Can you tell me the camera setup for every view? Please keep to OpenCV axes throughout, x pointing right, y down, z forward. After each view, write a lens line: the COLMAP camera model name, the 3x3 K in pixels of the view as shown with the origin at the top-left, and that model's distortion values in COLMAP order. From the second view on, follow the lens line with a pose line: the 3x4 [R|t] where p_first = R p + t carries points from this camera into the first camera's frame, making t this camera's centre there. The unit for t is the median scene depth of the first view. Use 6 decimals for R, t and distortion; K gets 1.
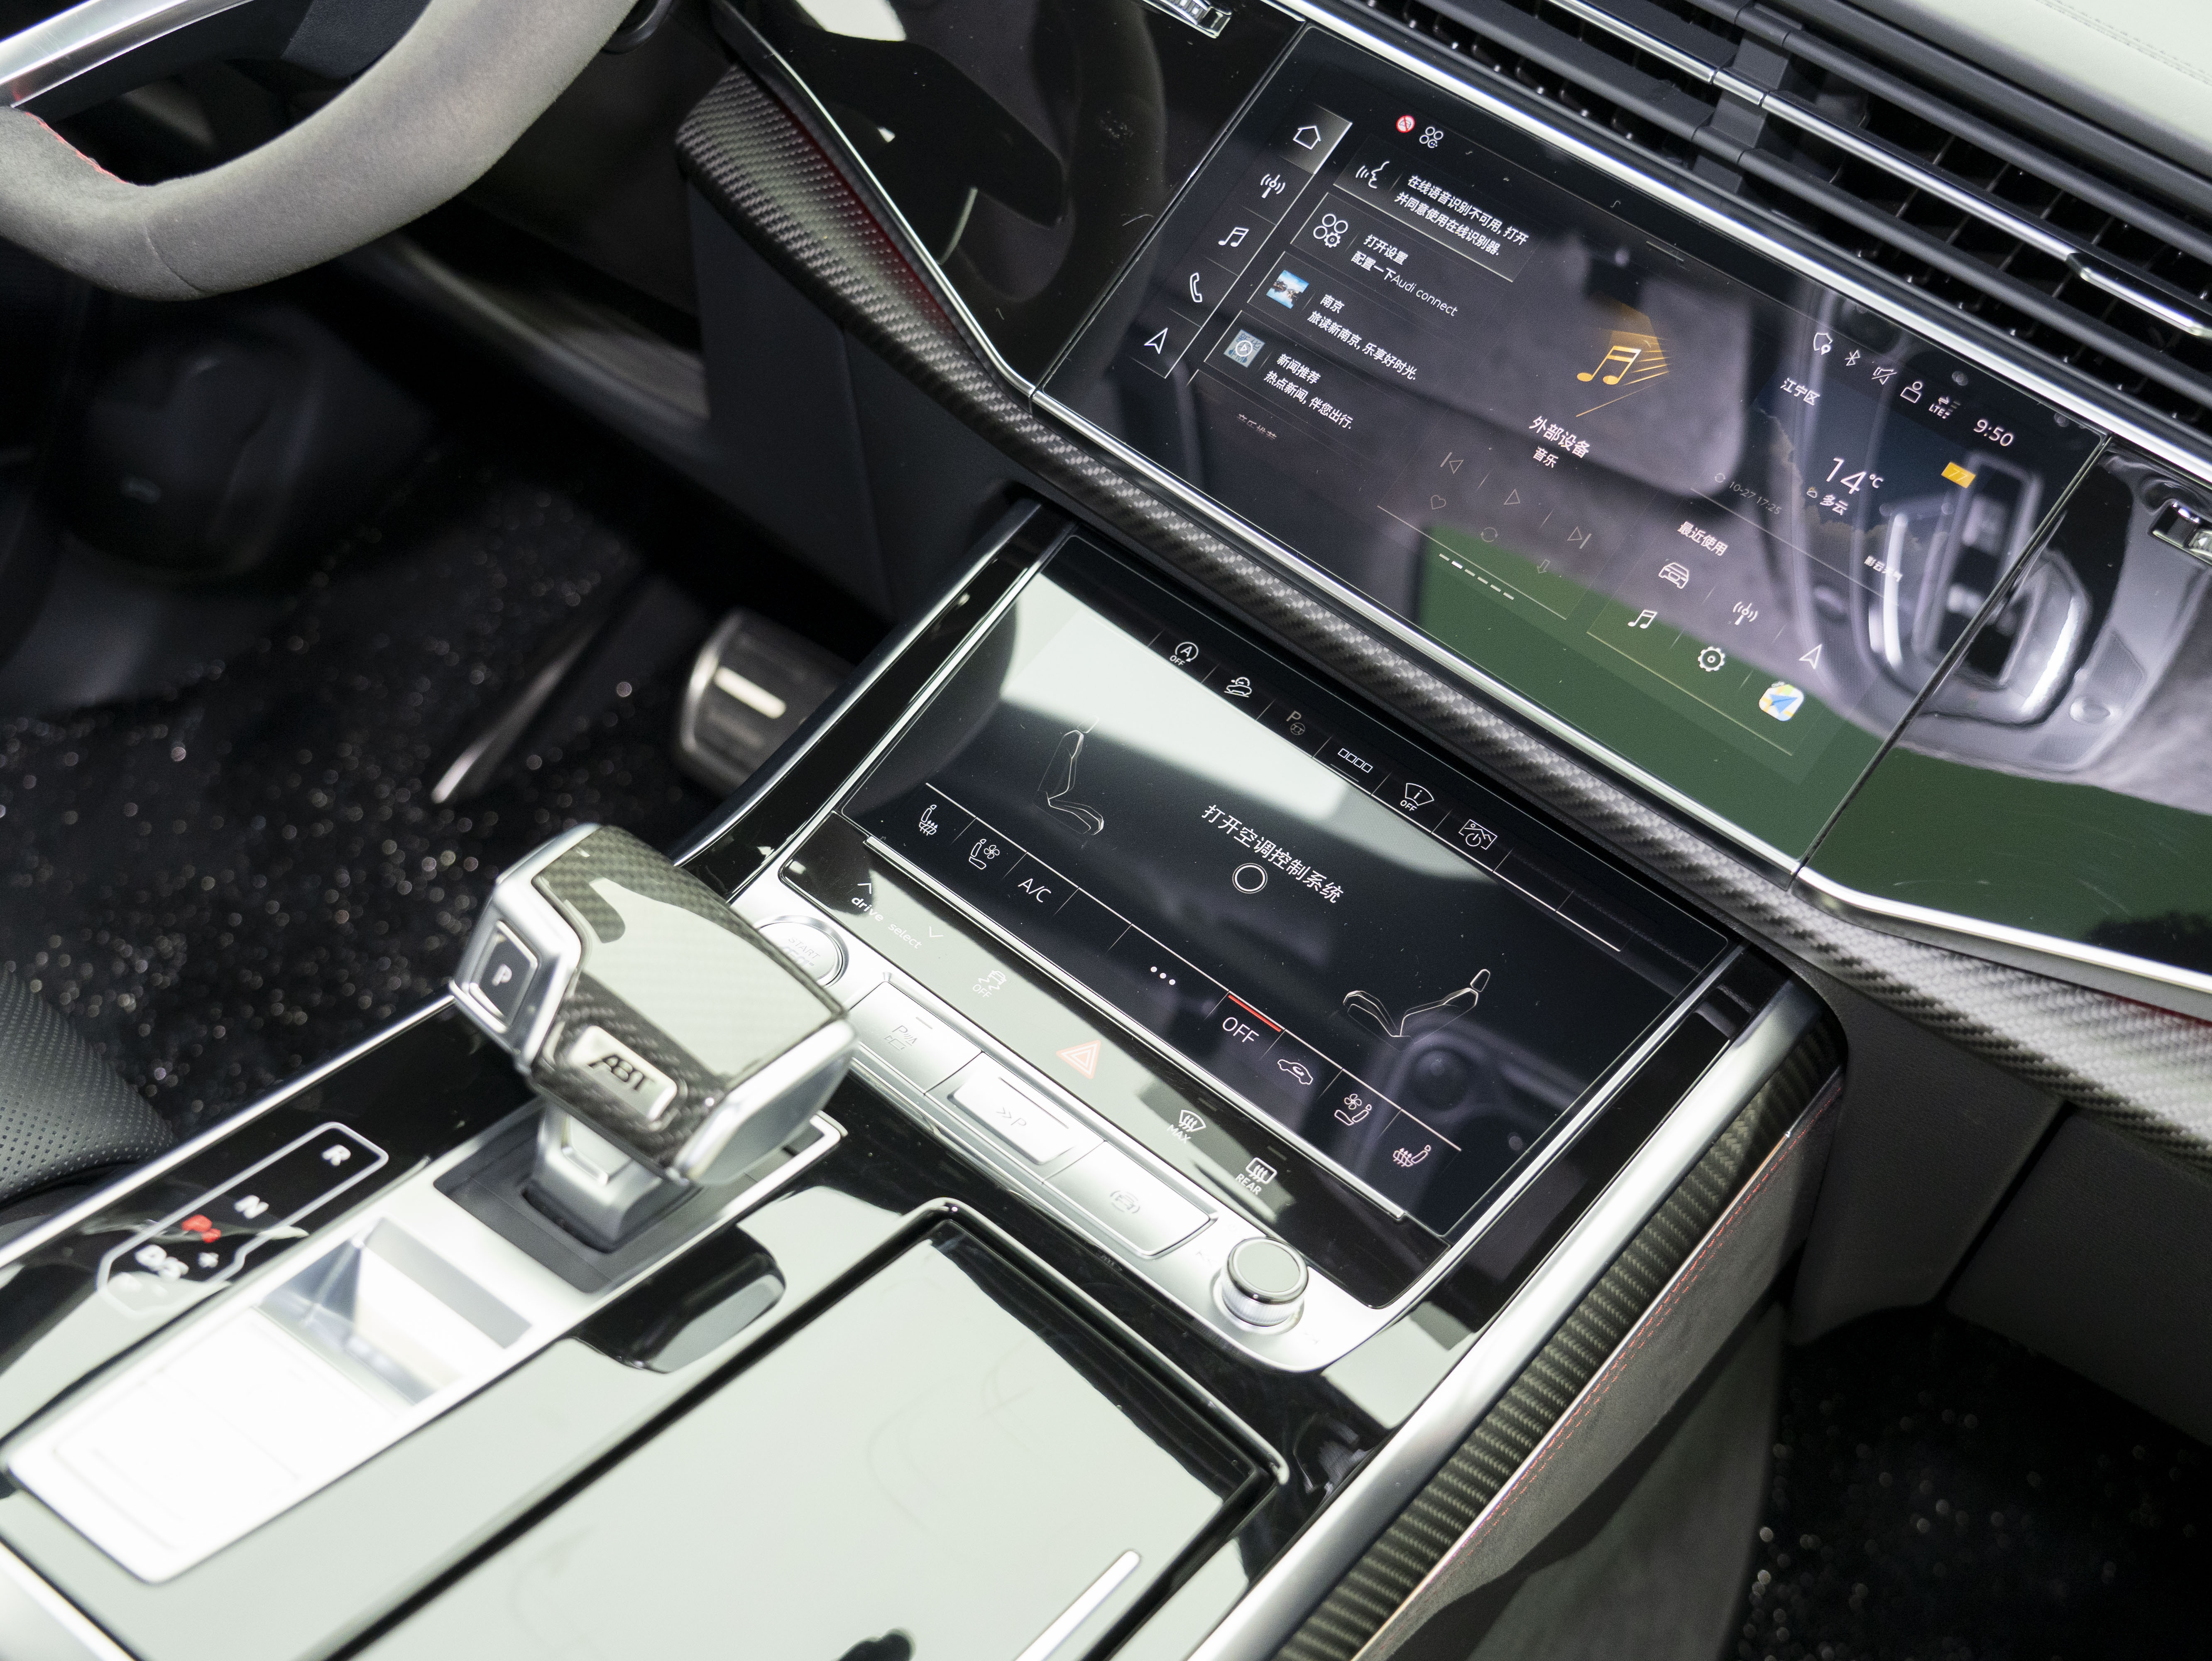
lens RADIAL K [[2250.1, 0, 1062.0], [0, 2250.1, 830.7], [0, 0, 1]] dist [0.019819, -0.027711]
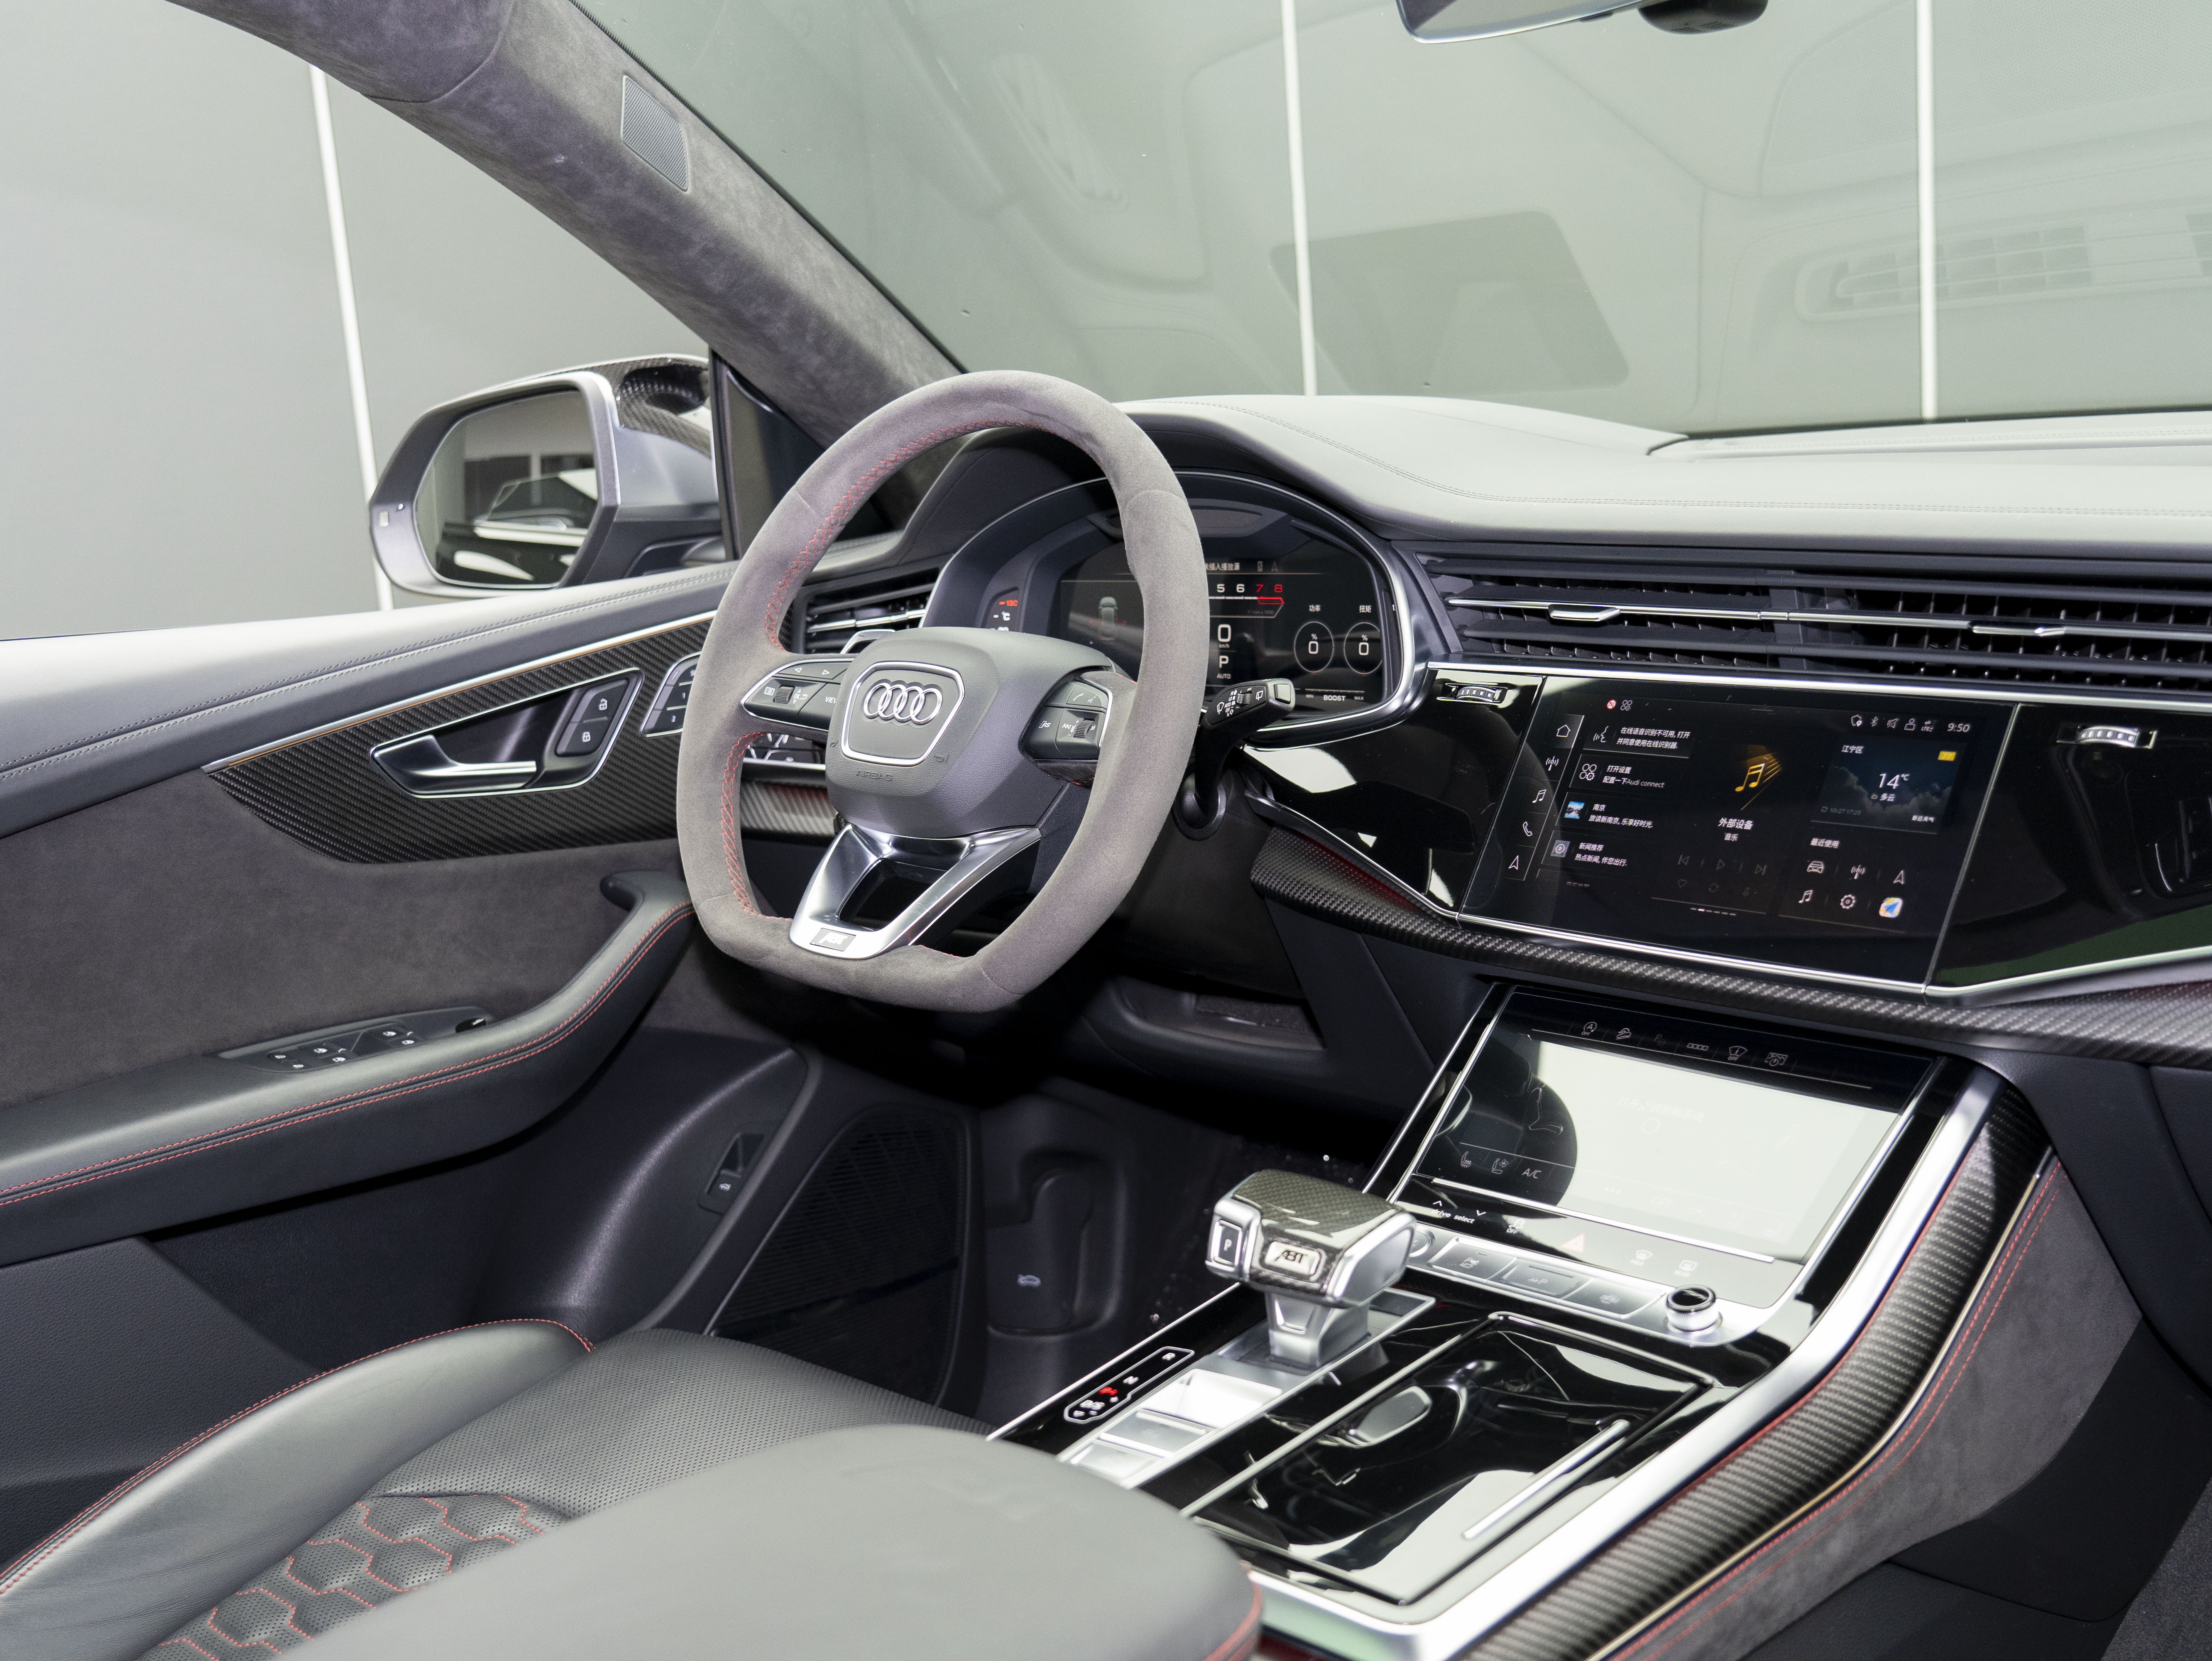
lens RADIAL K [[2218.4, 0, 1106.0], [0, 2218.4, 830.5], [0, 0, 1]] dist [-0.003706, -0.001735]
pose [[0.901312, -0.349132, -0.256406, 0.211340], [0.224090, 0.882375, -0.413761, 0.406631], [0.370703, 0.315470, 0.873532, -0.632021]]
